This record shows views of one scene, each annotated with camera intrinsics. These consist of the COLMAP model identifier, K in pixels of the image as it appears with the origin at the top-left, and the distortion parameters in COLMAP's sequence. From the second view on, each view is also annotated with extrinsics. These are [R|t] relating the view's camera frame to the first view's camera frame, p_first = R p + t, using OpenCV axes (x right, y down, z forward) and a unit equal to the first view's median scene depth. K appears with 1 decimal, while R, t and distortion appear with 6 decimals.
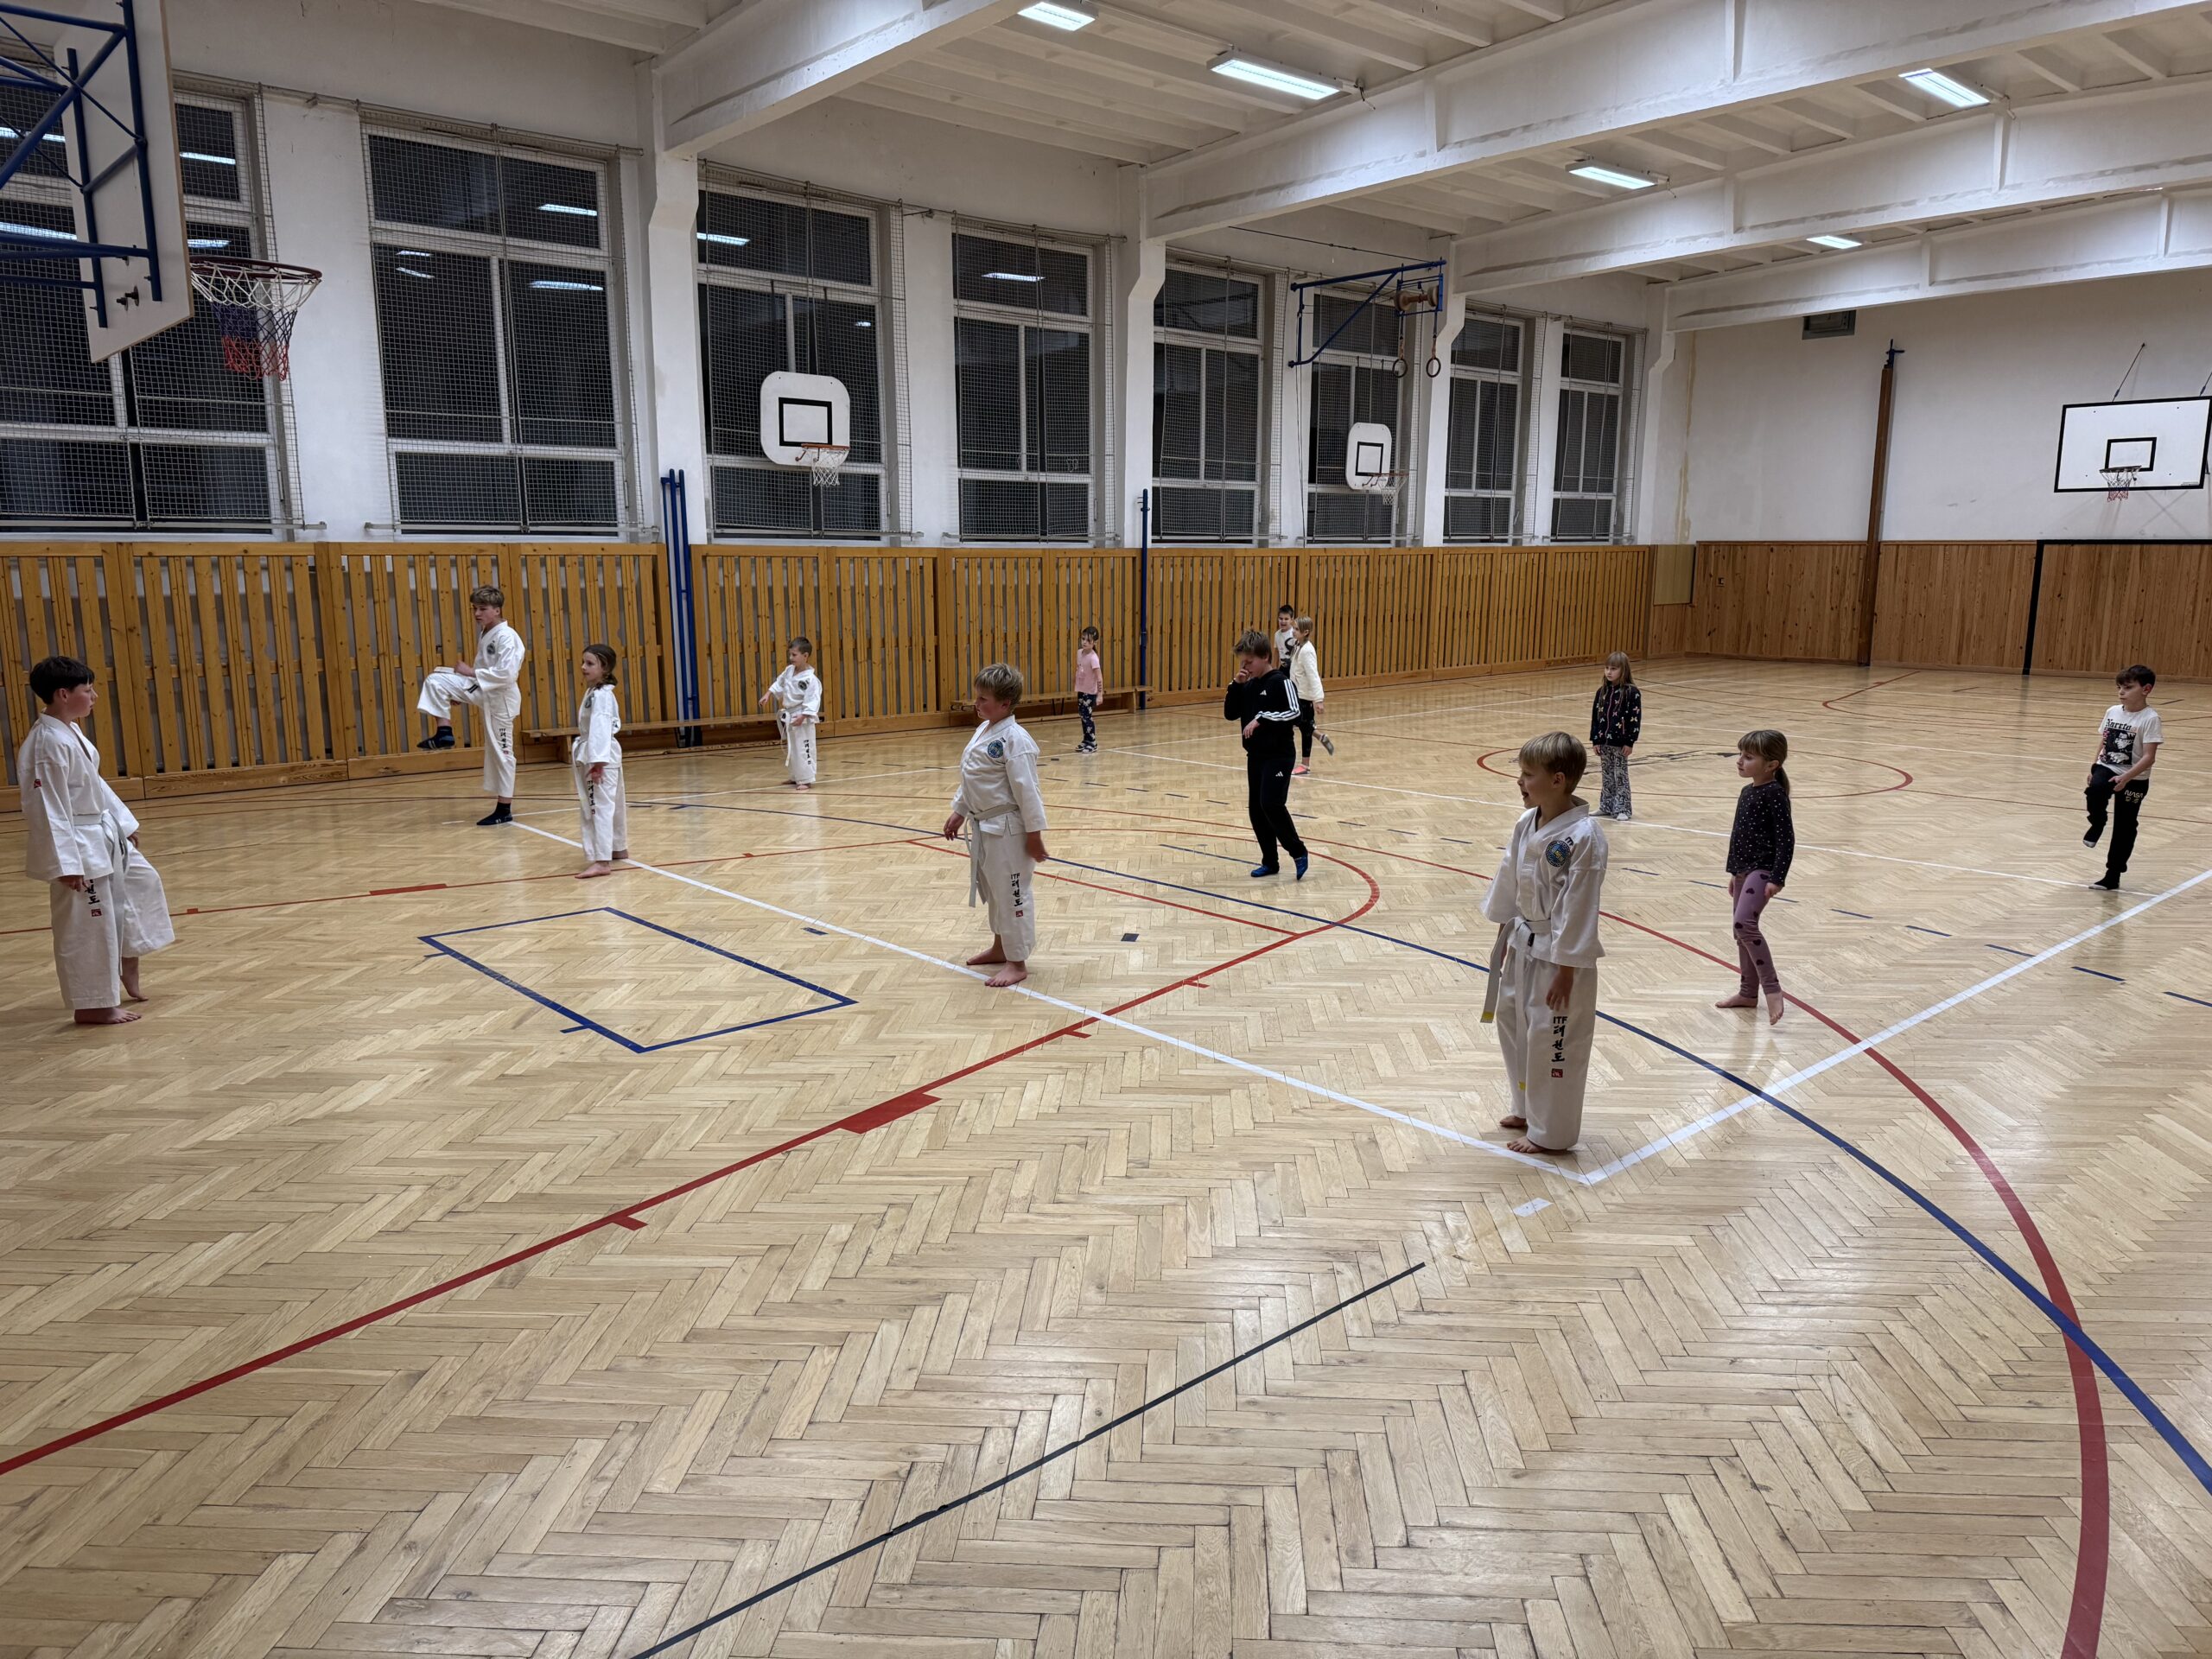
lens RADIAL K [[1580.6, 0, 1115.0], [0, 1580.6, 845.9], [0, 0, 1]] dist [0.038407, -0.043799]
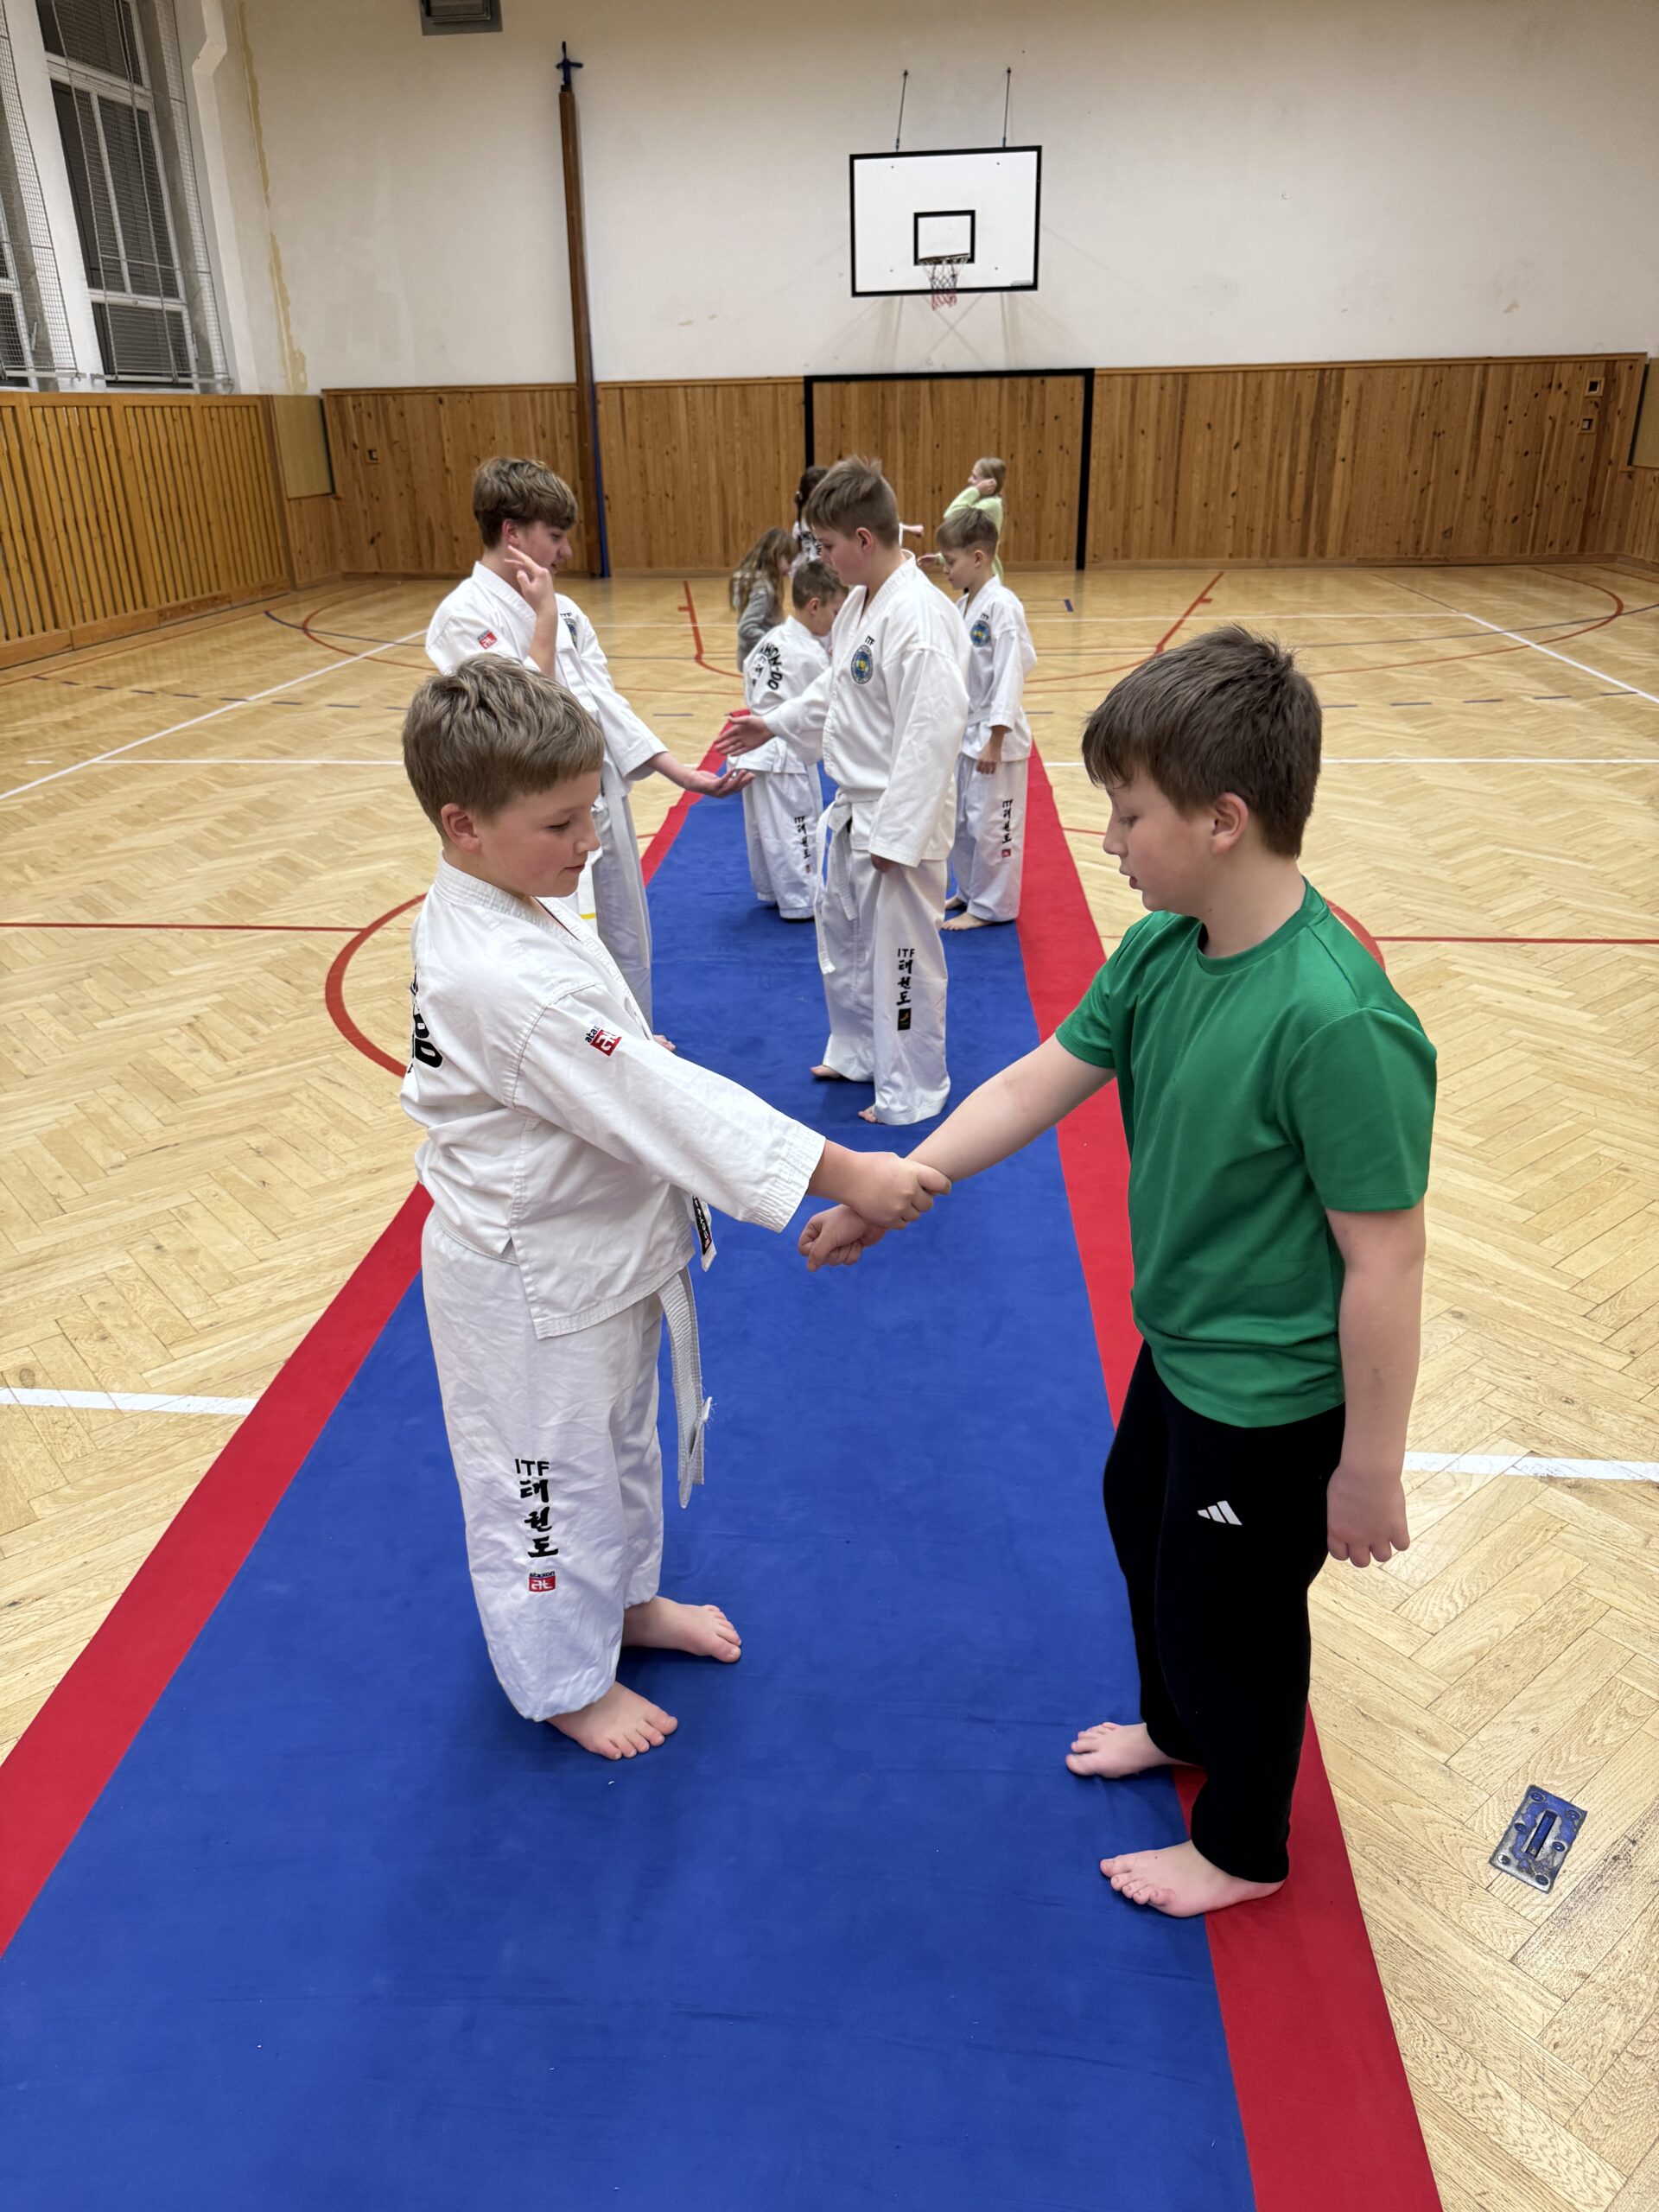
lens RADIAL K [[1580.6, 0, 813.6], [0, 1580.6, 1114.0], [0, 0, 1]] dist [0.038407, -0.043799]
pose [[0.744120, -0.285215, 0.604101, 0.072766], [0.147561, 0.952118, 0.267763, -0.089947], [-0.651546, -0.110106, 0.750576, 0.569113]]
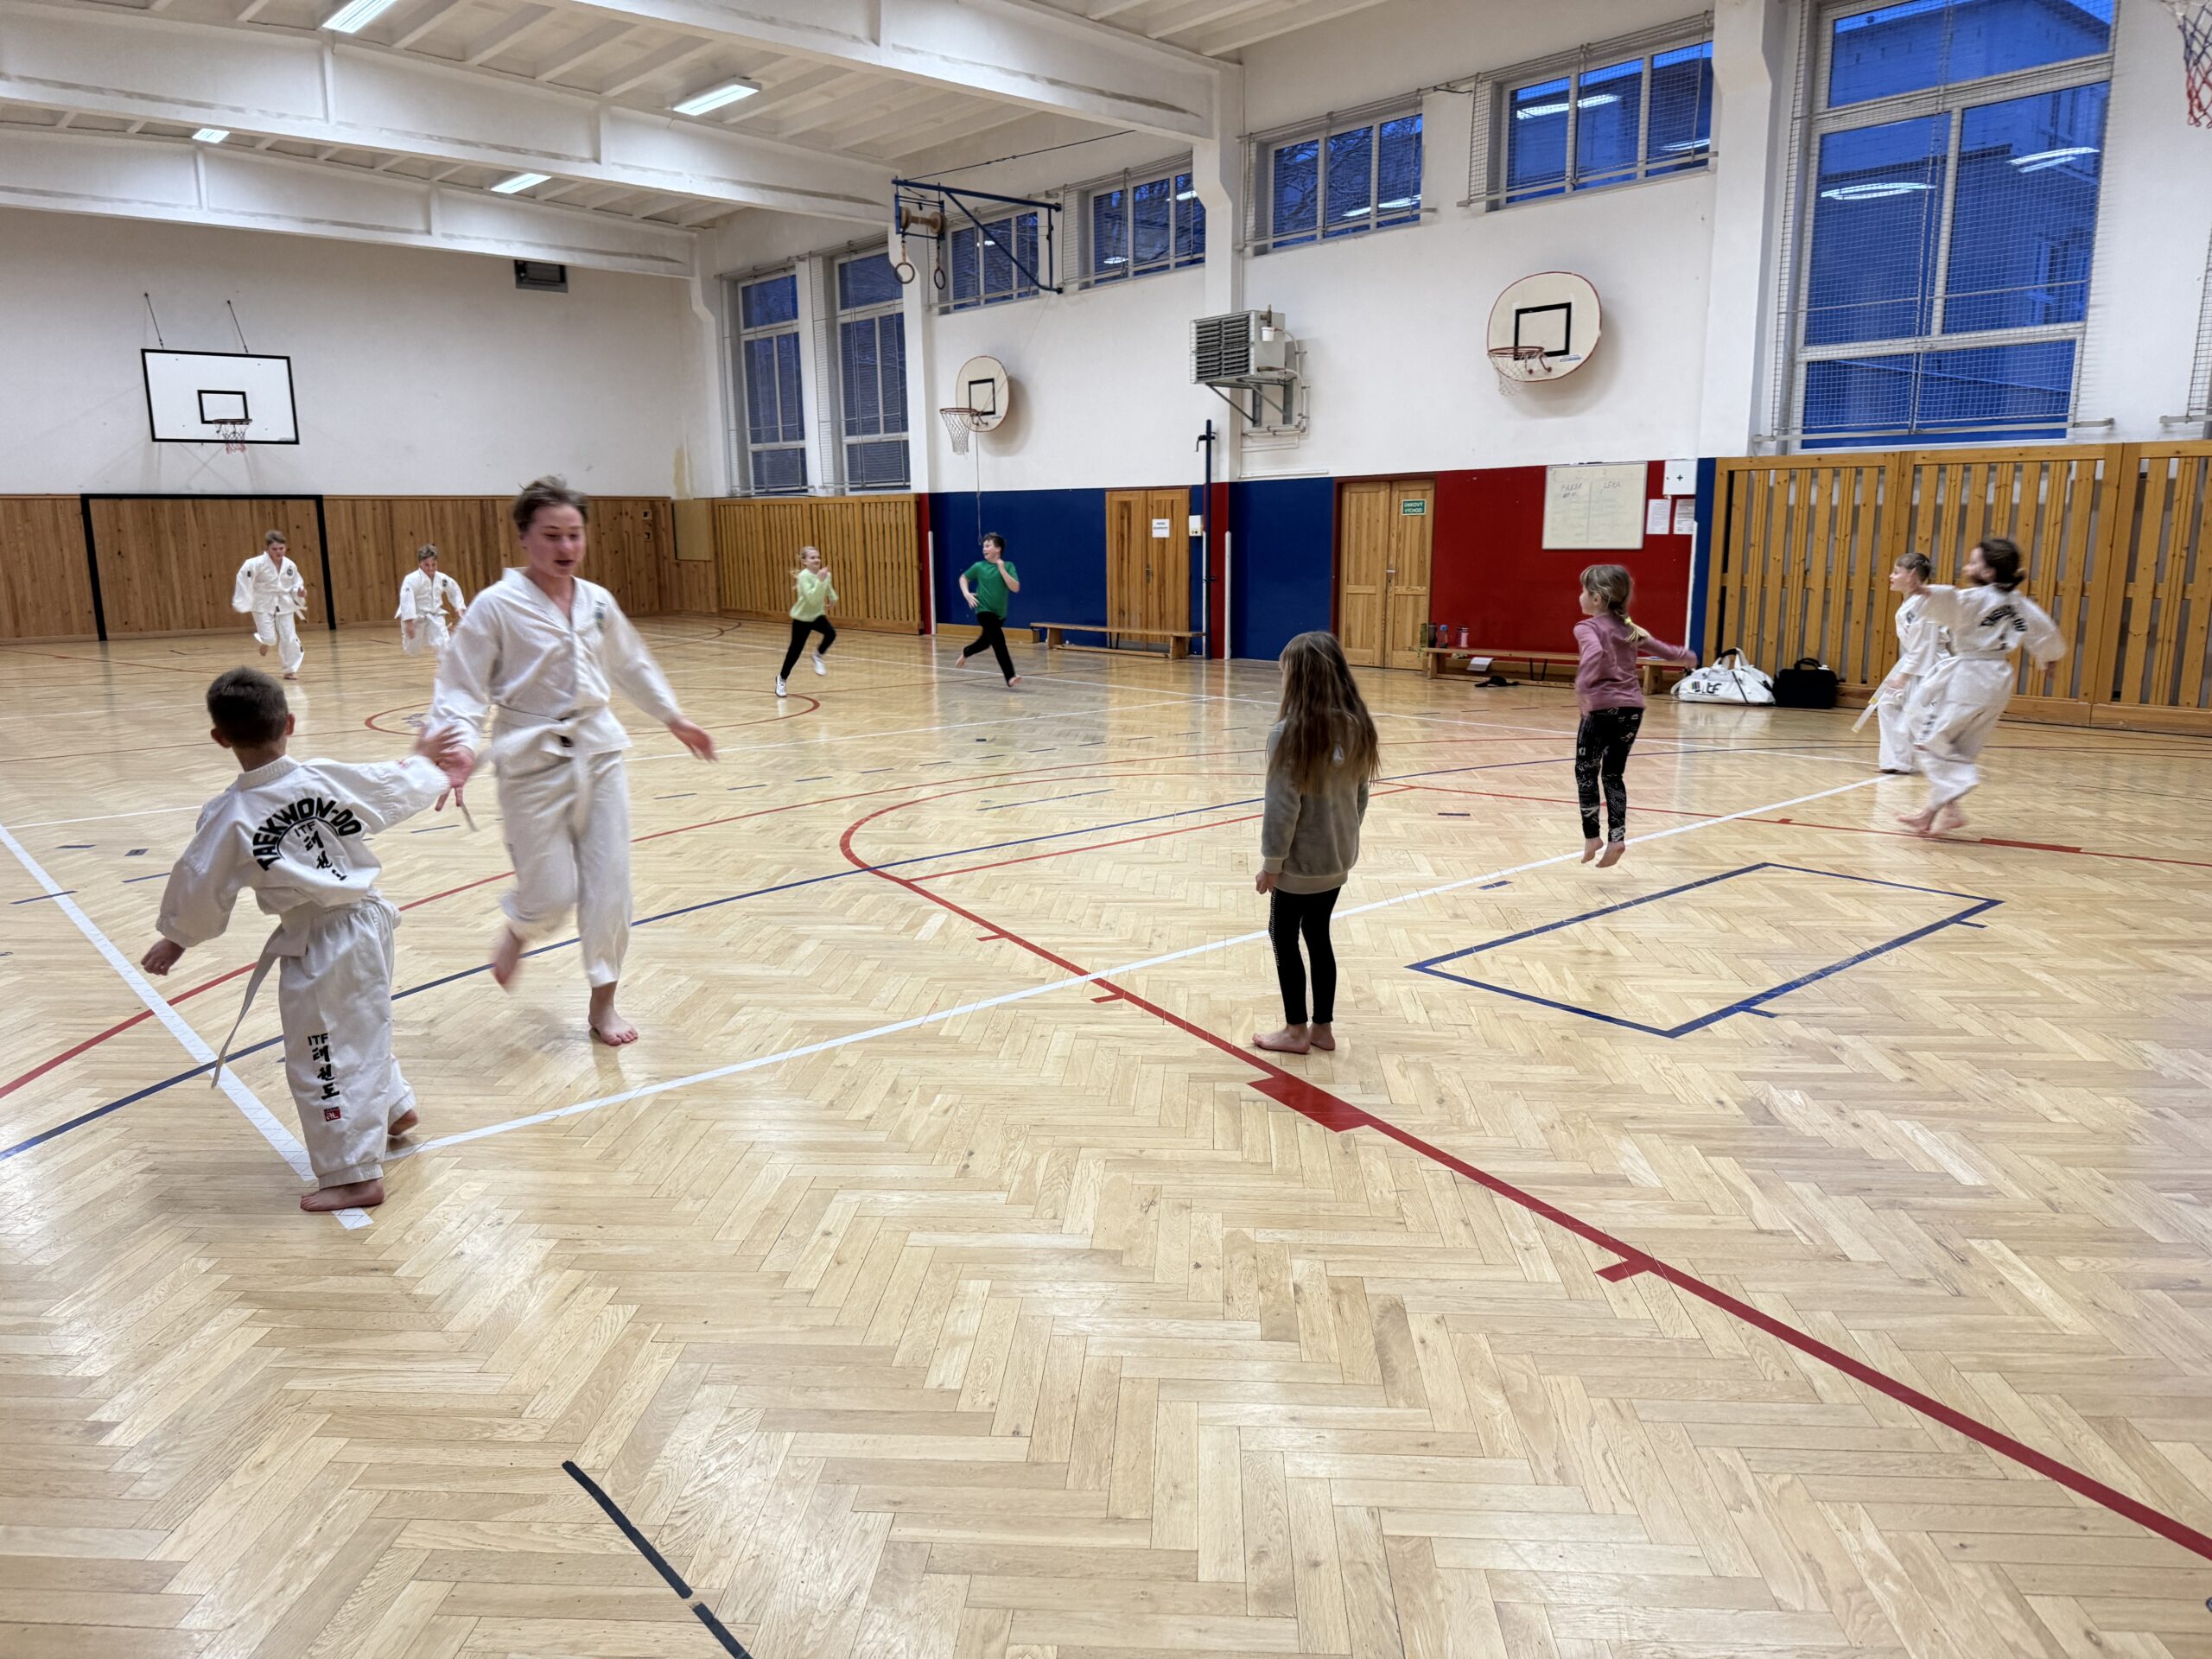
lens RADIAL K [[1580.6, 0, 1124.4], [0, 1580.6, 822.6], [0, 0, 1]] dist [0.038407, -0.043799]
pose [[0.014135, -0.187651, 0.982134, -0.469585], [0.198101, 0.963288, 0.181199, -0.077150], [-0.980080, 0.192000, 0.050790, 0.540905]]
